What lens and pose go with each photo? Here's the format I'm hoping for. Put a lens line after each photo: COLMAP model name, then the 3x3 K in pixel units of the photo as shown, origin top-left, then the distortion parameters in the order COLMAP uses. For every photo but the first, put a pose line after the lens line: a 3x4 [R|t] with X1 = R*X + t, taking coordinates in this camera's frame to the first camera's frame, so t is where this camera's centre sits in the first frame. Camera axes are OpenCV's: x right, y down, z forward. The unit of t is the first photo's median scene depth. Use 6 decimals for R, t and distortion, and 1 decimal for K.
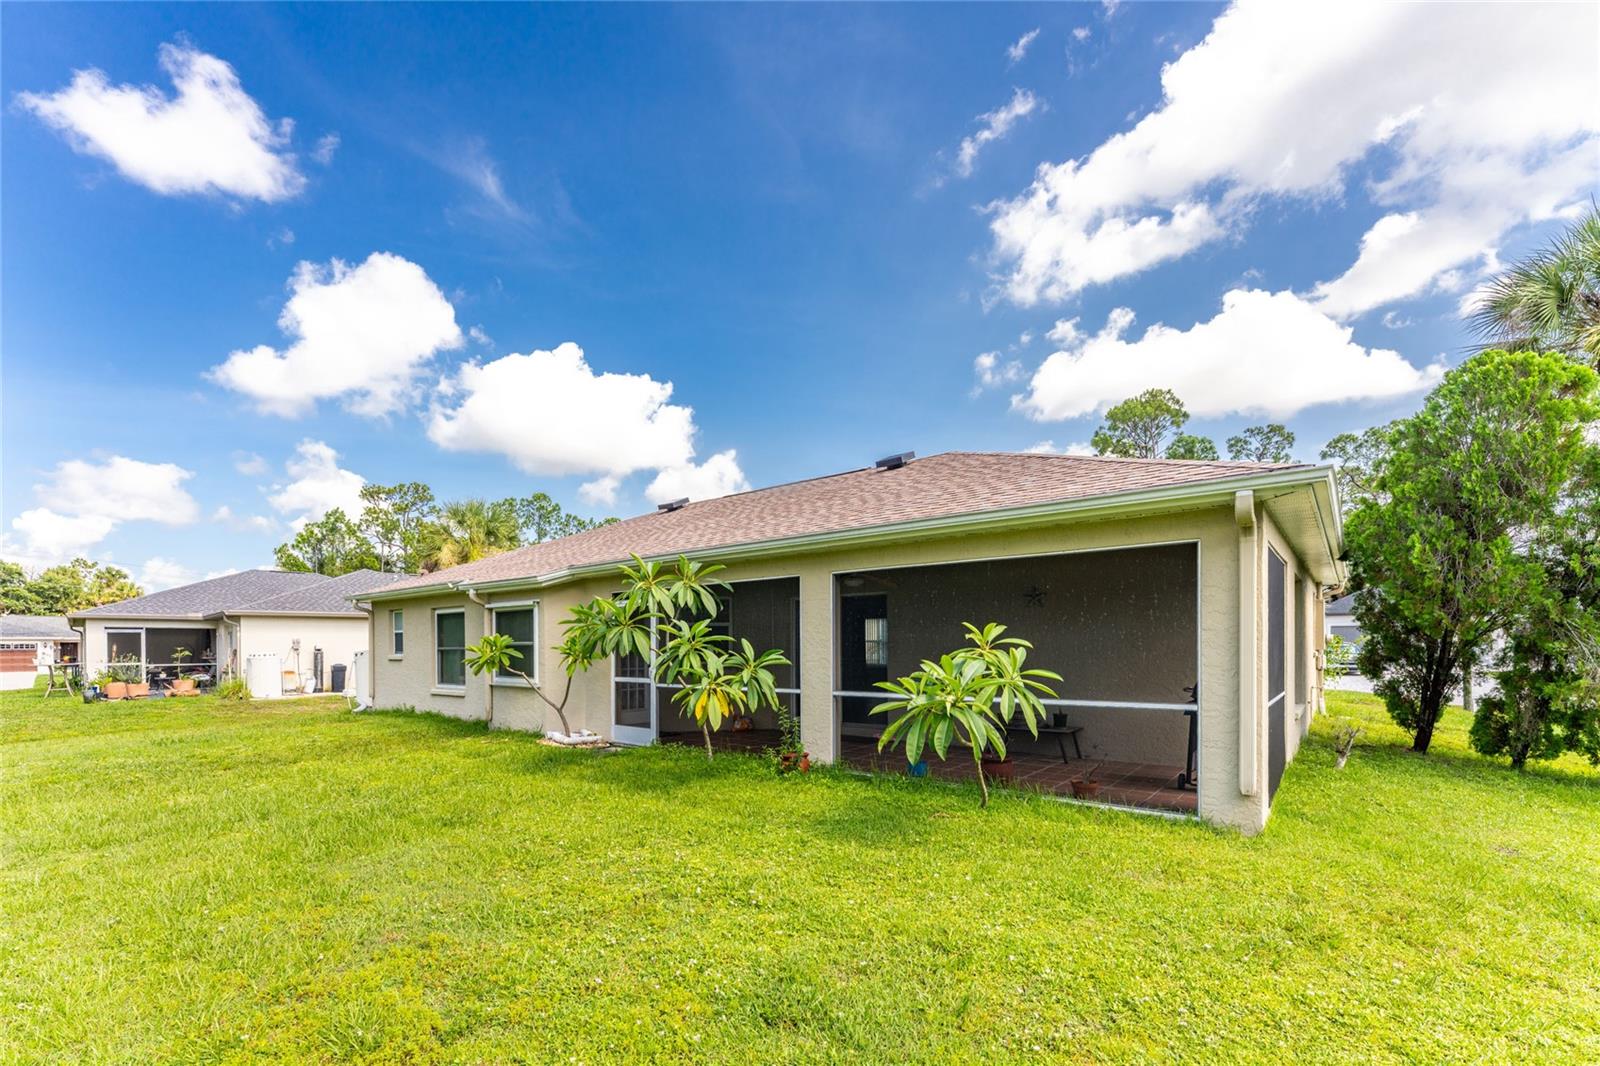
lens RADIAL K [[691.1, 0, 790.8], [0, 691.1, 636.7], [0, 0, 1]] dist [0.024227, 0.000105]
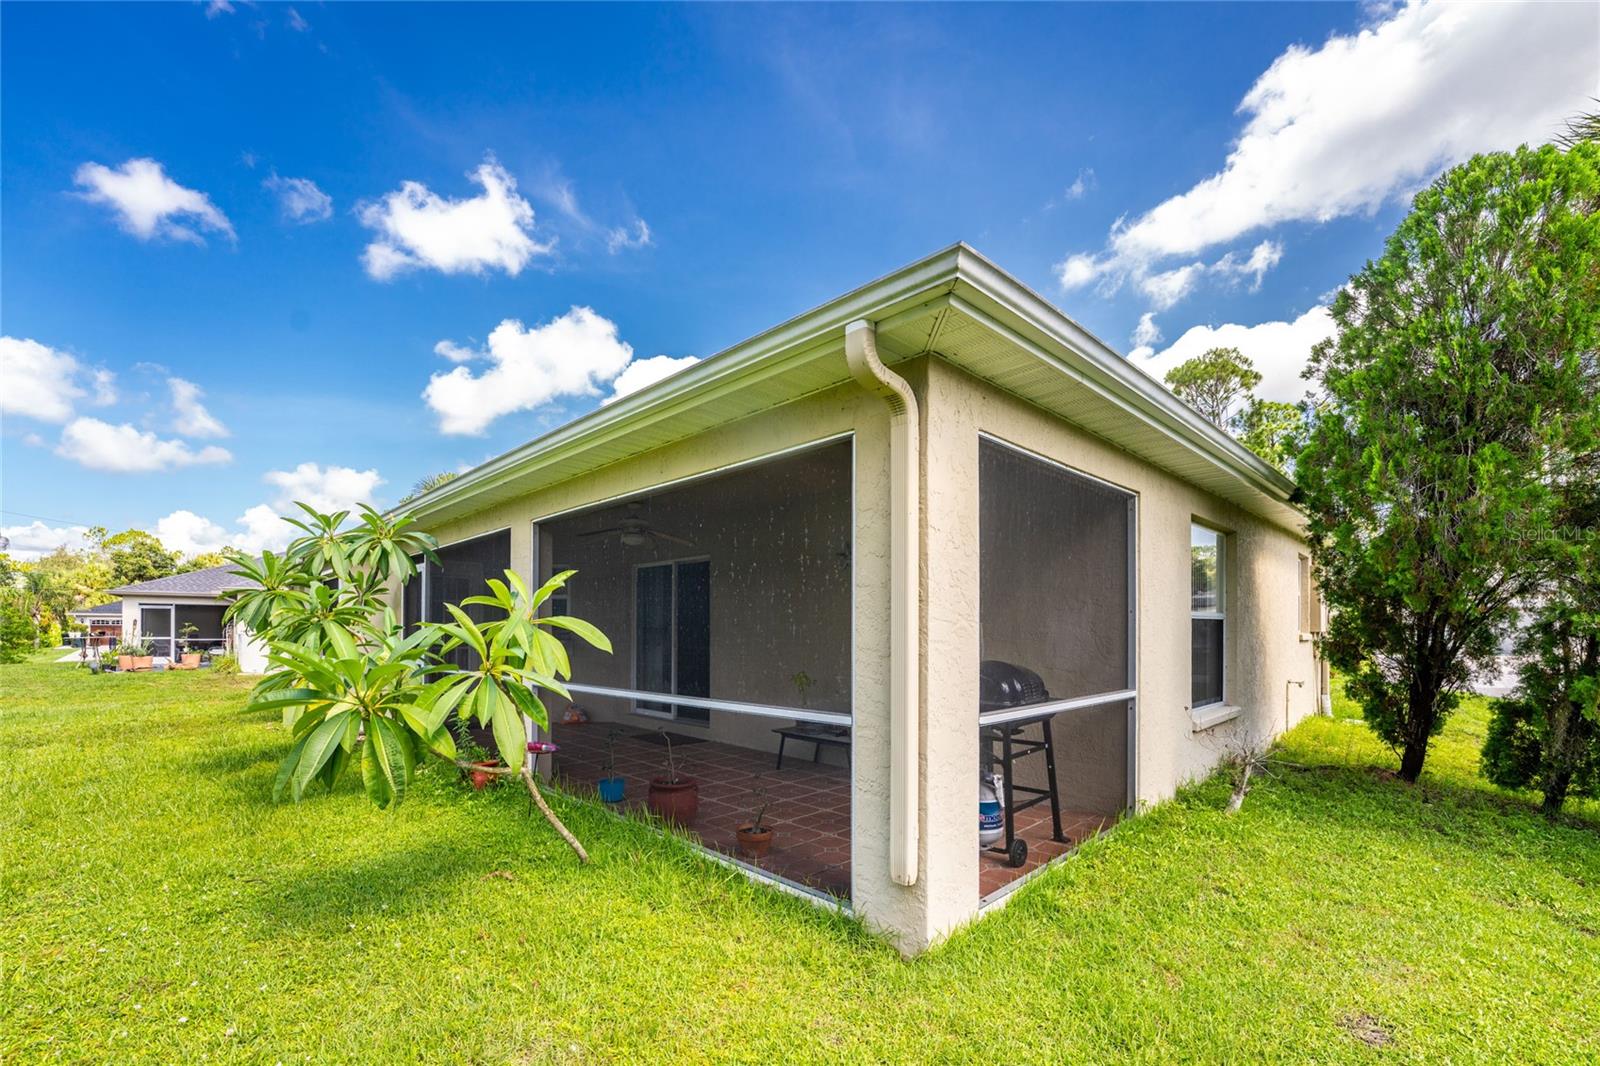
lens RADIAL K [[671.4, 0, 762.9], [0, 671.4, 620.6], [0, 0, 1]] dist [-0.016319, -0.000567]
pose [[0.988270, 0.004093, -0.152662, 0.370316], [-0.003732, 0.999990, 0.002650, 0.010623], [0.152671, -0.002050, 0.988275, 0.272466]]
